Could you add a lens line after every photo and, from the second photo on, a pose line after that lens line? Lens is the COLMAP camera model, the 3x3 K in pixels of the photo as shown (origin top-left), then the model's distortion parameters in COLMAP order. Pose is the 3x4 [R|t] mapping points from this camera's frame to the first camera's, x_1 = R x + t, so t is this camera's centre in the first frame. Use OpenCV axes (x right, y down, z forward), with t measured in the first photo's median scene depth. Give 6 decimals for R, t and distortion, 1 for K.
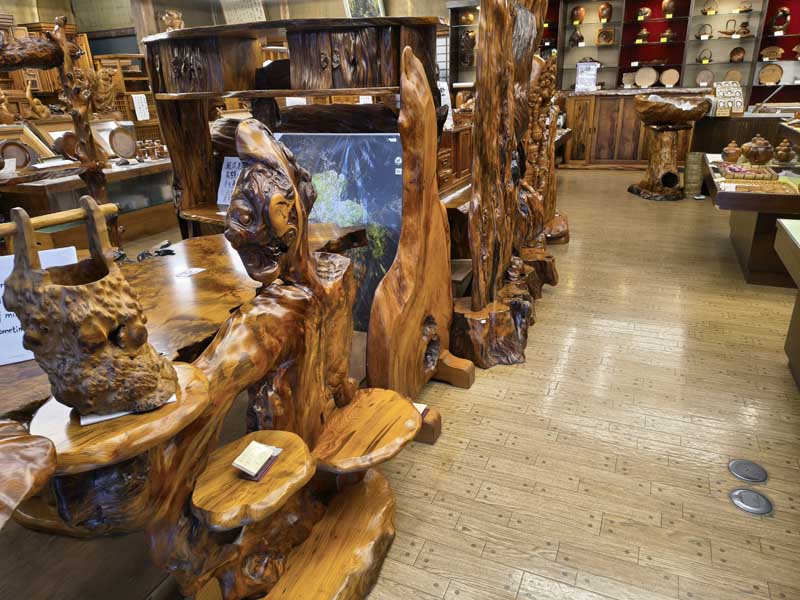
lens RADIAL K [[565.3, 0, 400.0], [0, 565.3, 300.0], [0, 0, 1]] dist [-0.002770, -0.000644]
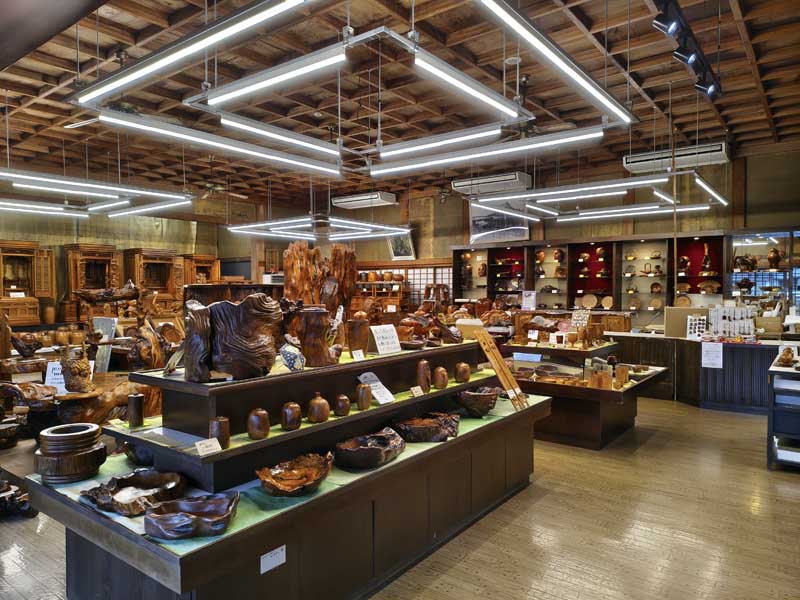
lens RADIAL K [[557.1, 0, 400.0], [0, 557.1, 300.0], [0, 0, 1]] dist [0.056883, -0.000112]
pose [[0.971303, 0.036751, -0.234990, 0.316438], [-0.112914, 0.940808, -0.319578, 0.070829], [0.209336, 0.336941, 0.917959, -0.295199]]
